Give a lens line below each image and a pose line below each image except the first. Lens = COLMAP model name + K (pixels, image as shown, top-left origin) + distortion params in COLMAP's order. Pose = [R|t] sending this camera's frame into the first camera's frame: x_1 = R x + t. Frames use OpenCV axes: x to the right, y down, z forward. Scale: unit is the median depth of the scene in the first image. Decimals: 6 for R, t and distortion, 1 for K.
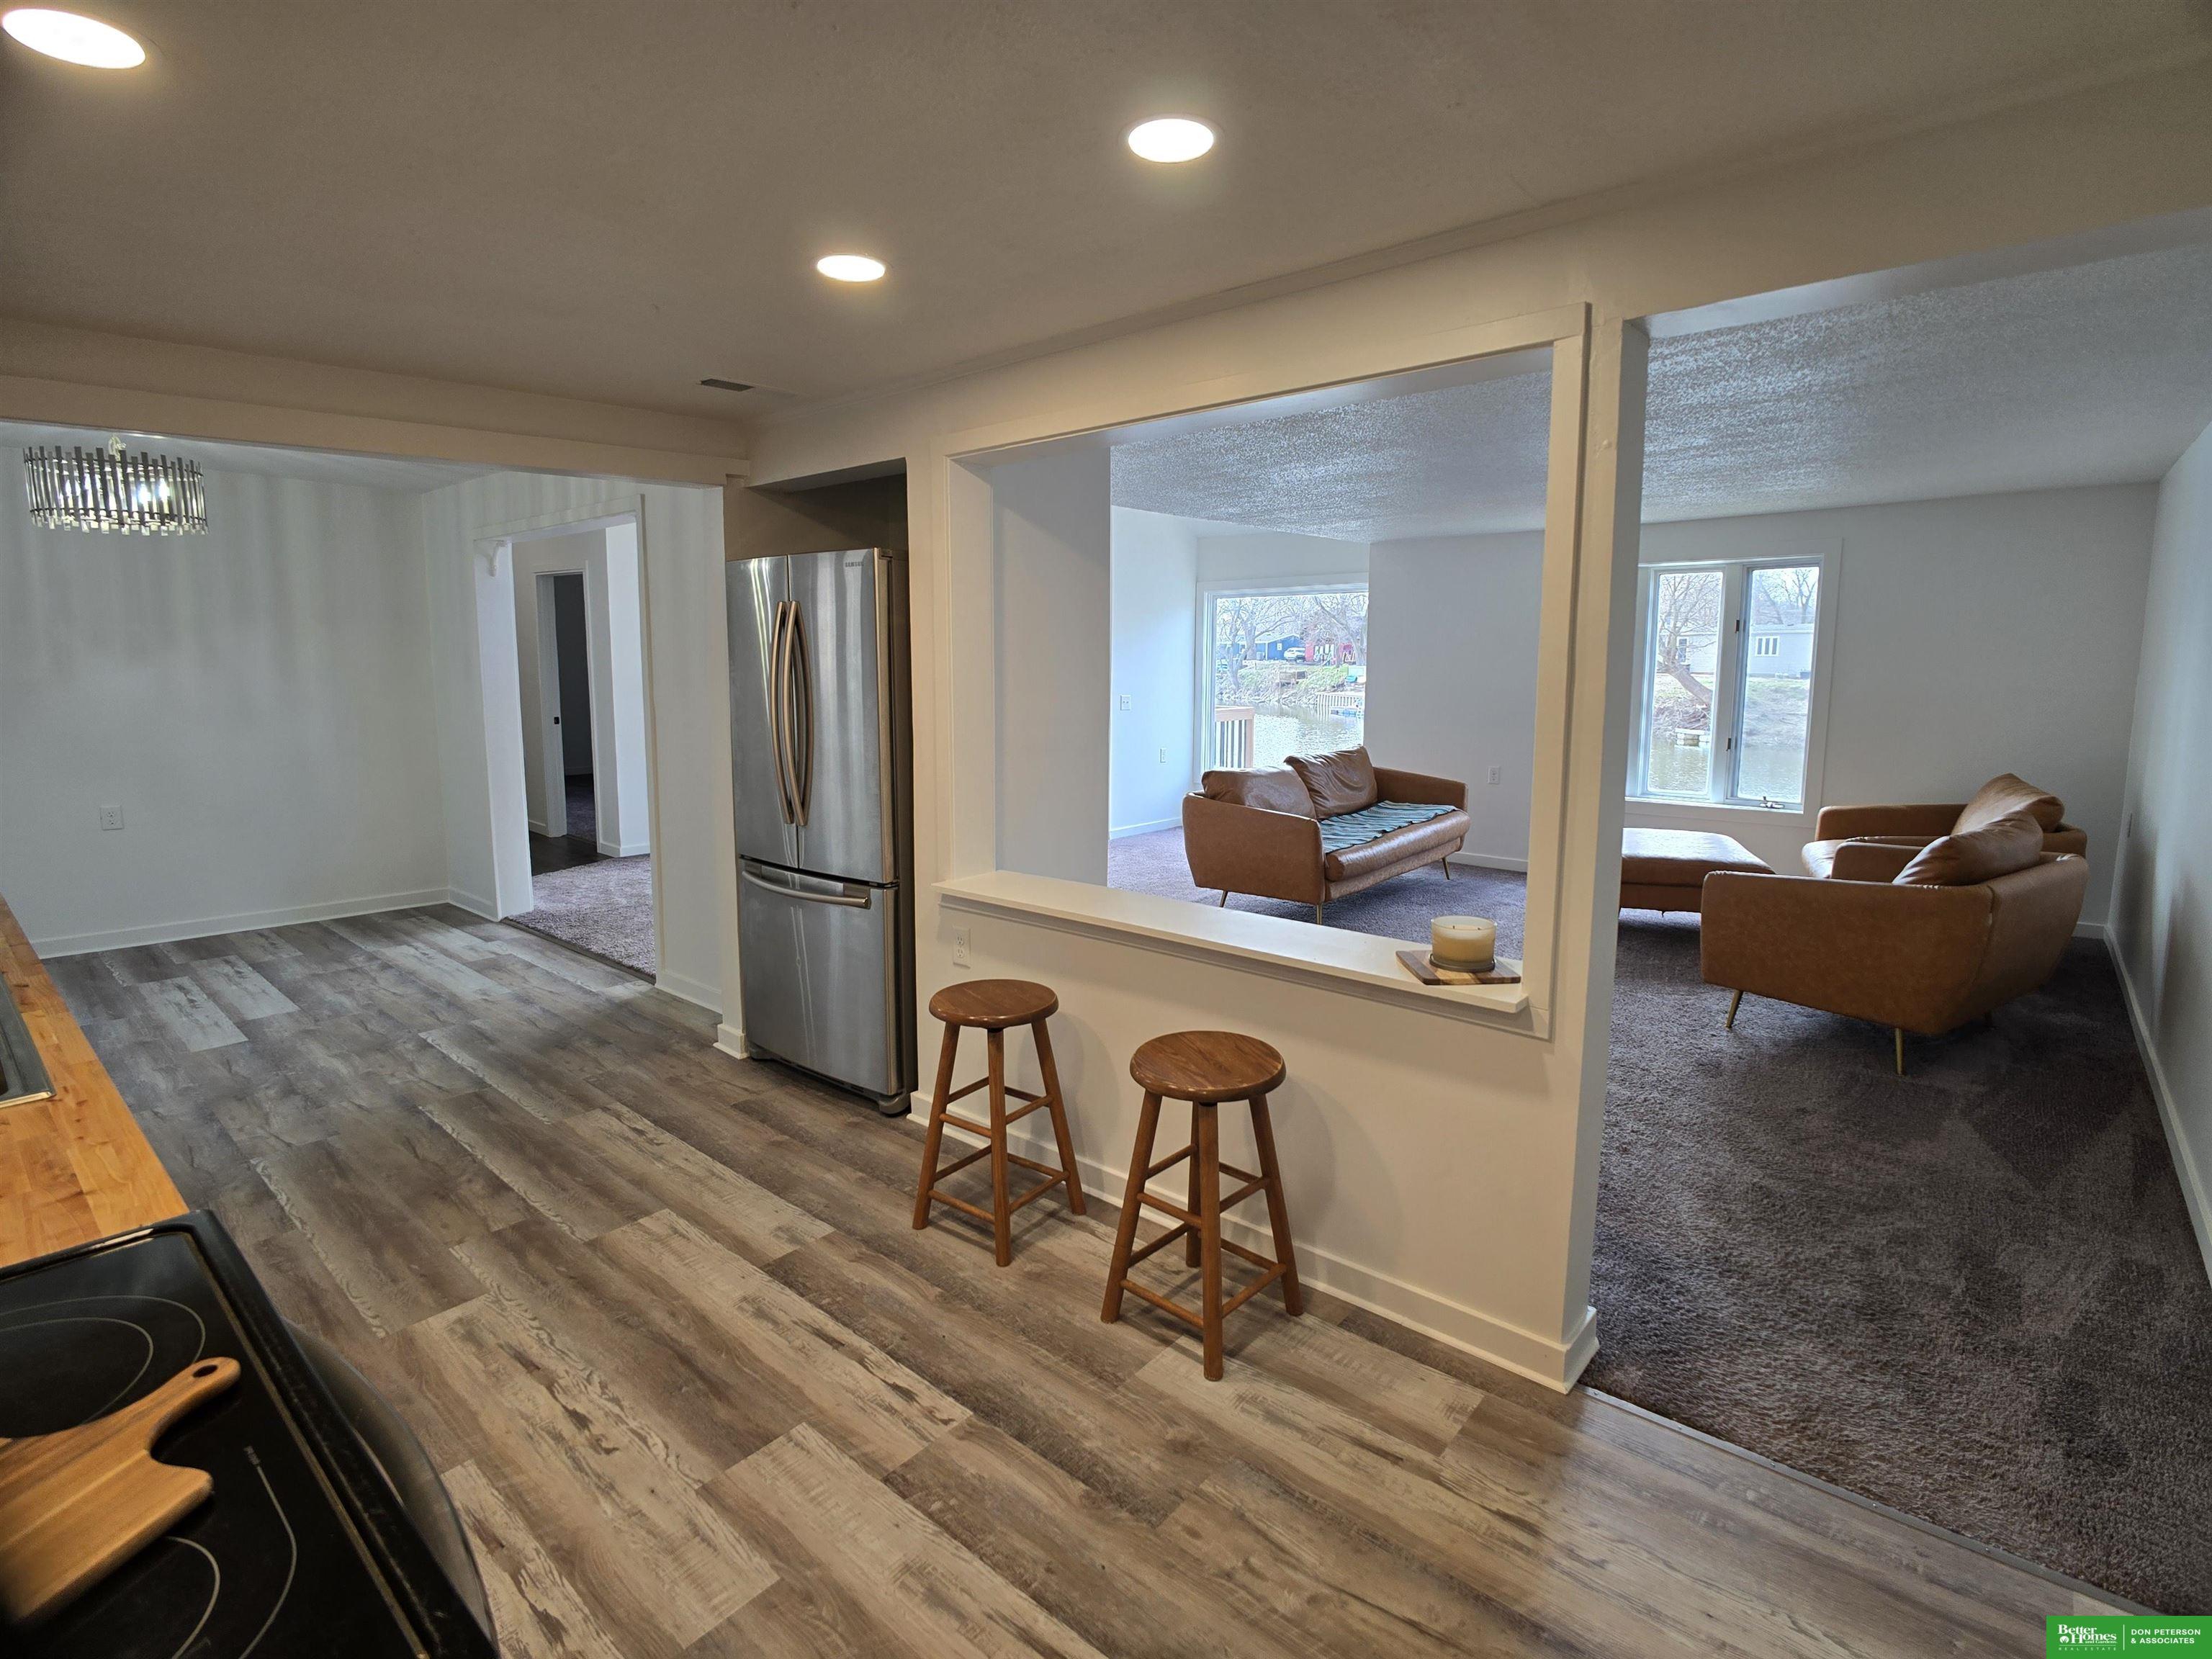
lens RADIAL K [[1060.6, 0, 1116.8], [0, 1060.6, 796.1], [0, 0, 1]] dist [-0.026129, 0.001049]
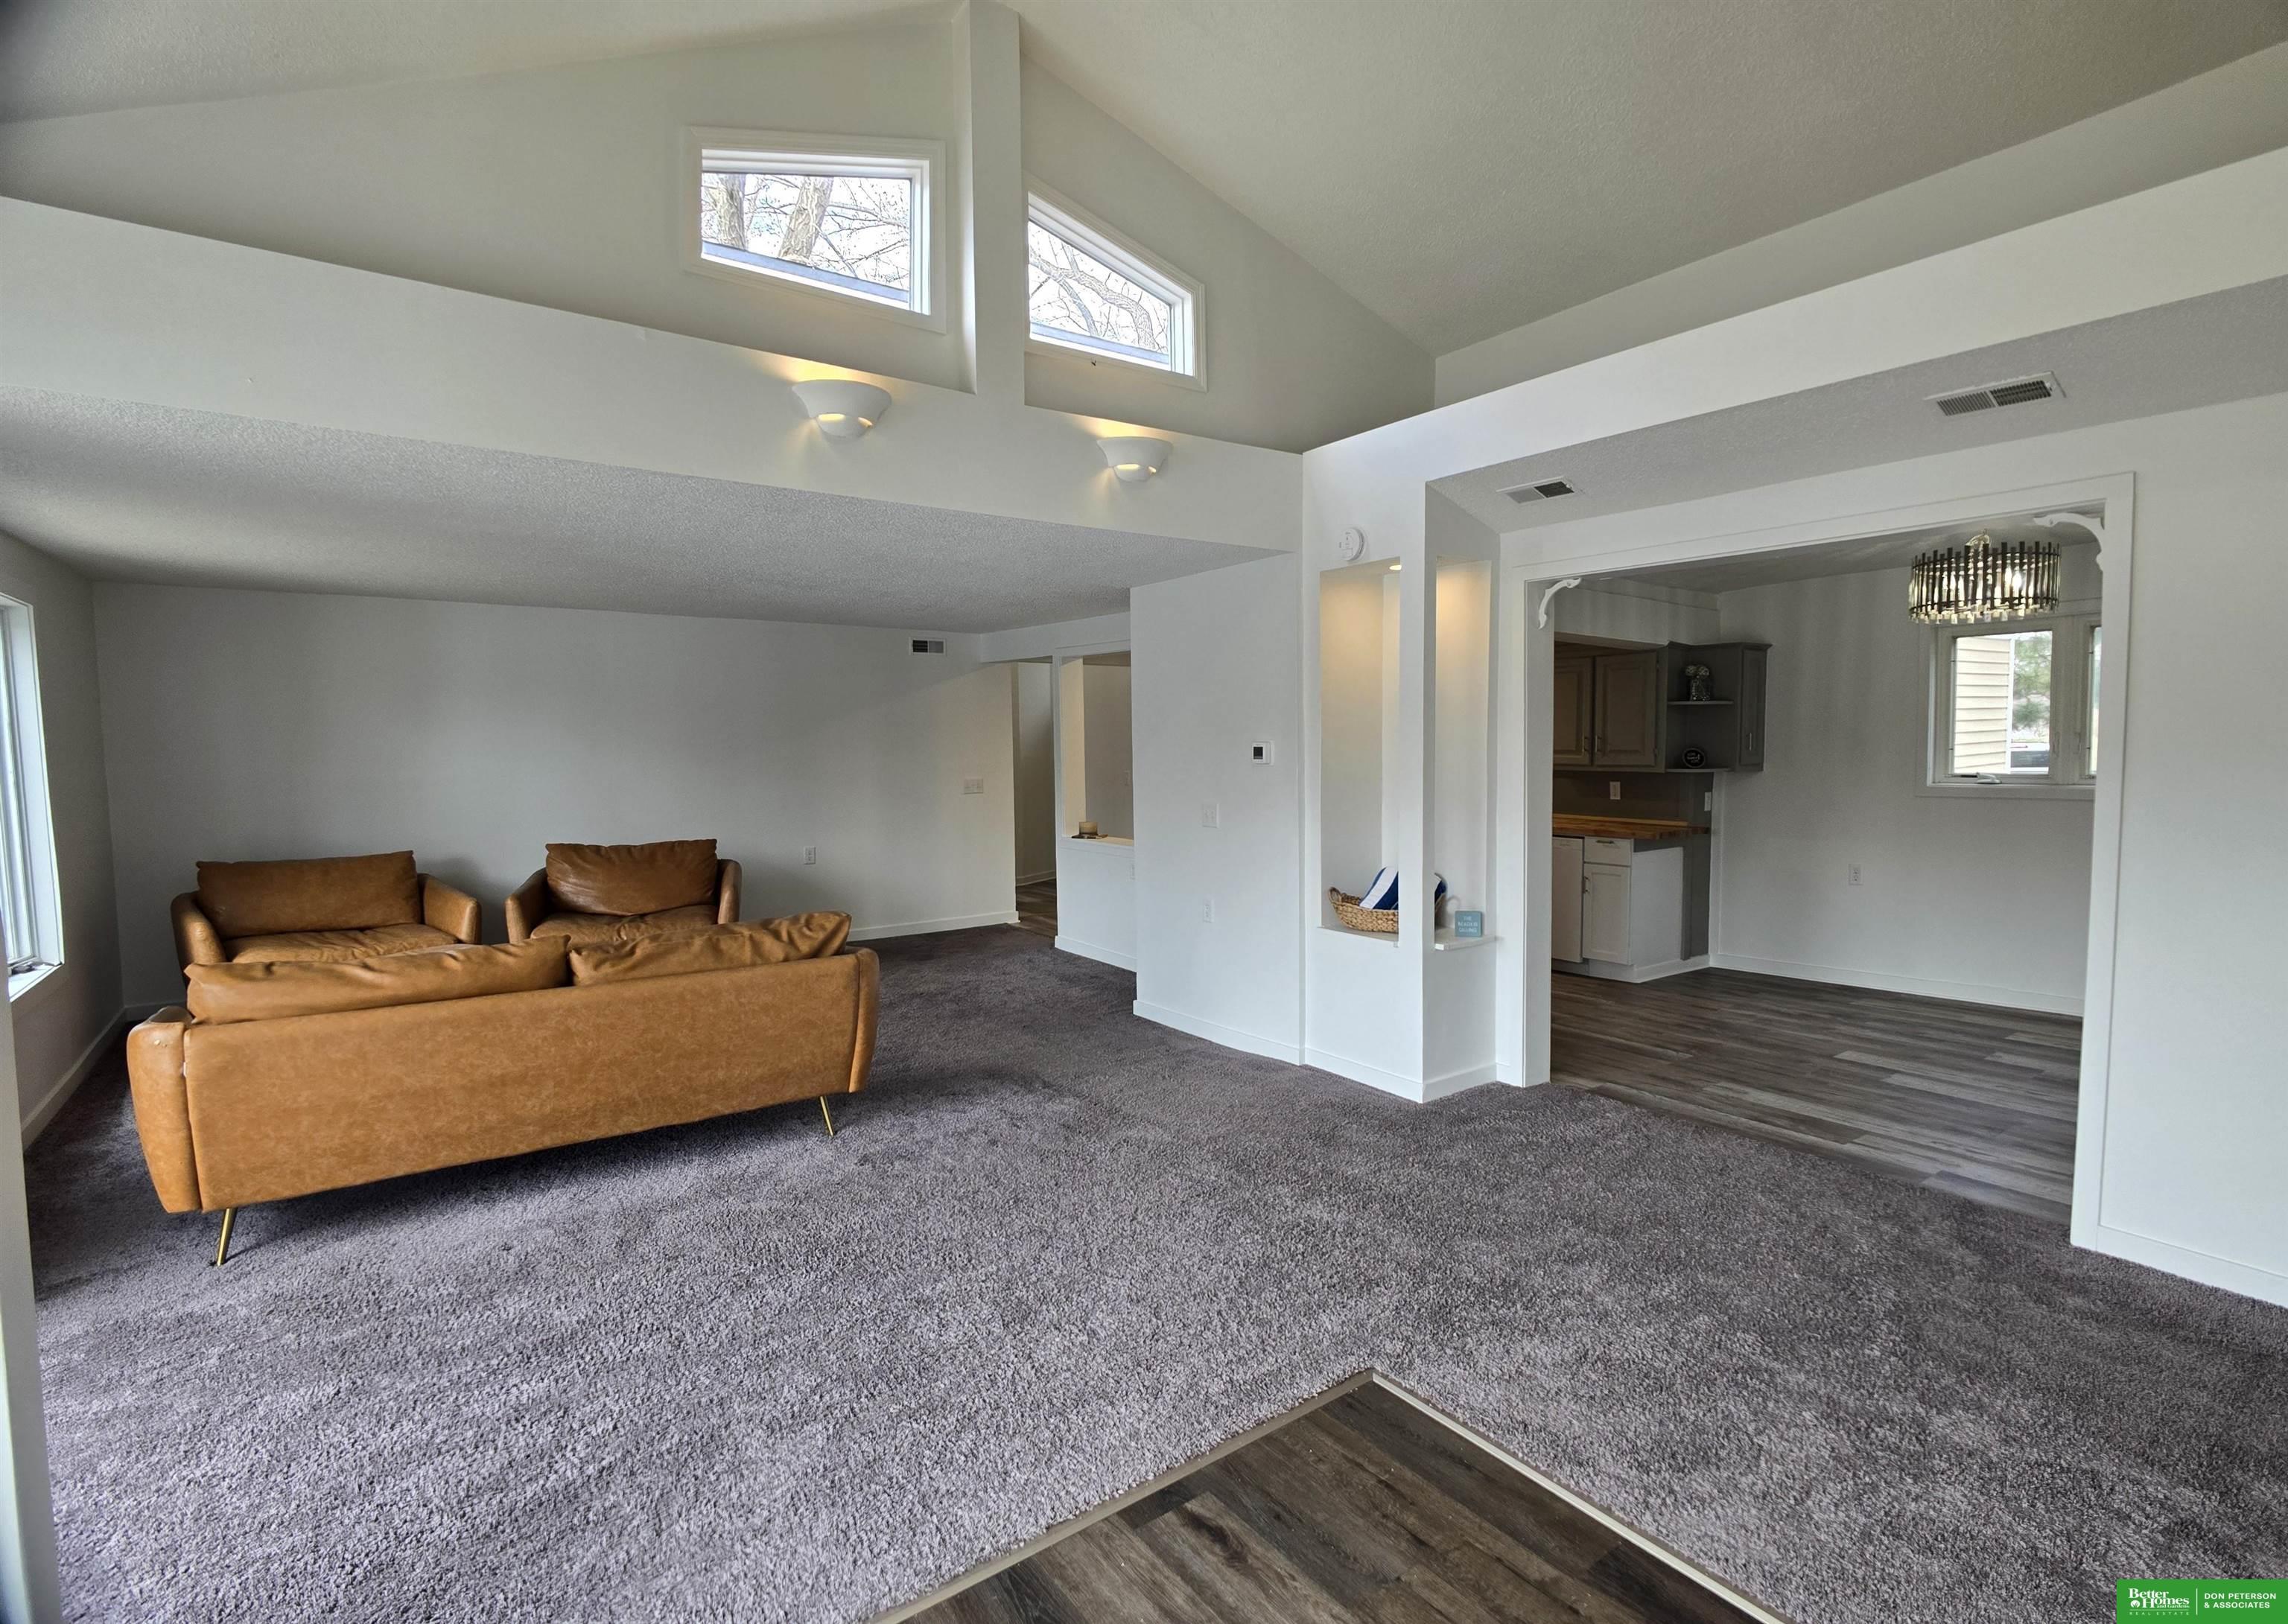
lens RADIAL K [[1099.4, 0, 1201.3], [0, 1099.4, 812.2], [0, 0, 1]] dist [-0.021904, -0.000146]
pose [[-0.977098, -0.016035, 0.212186, -0.481852], [0.024821, 0.981762, 0.188489, -0.343473], [-0.211339, 0.189439, -0.958879, 2.750534]]
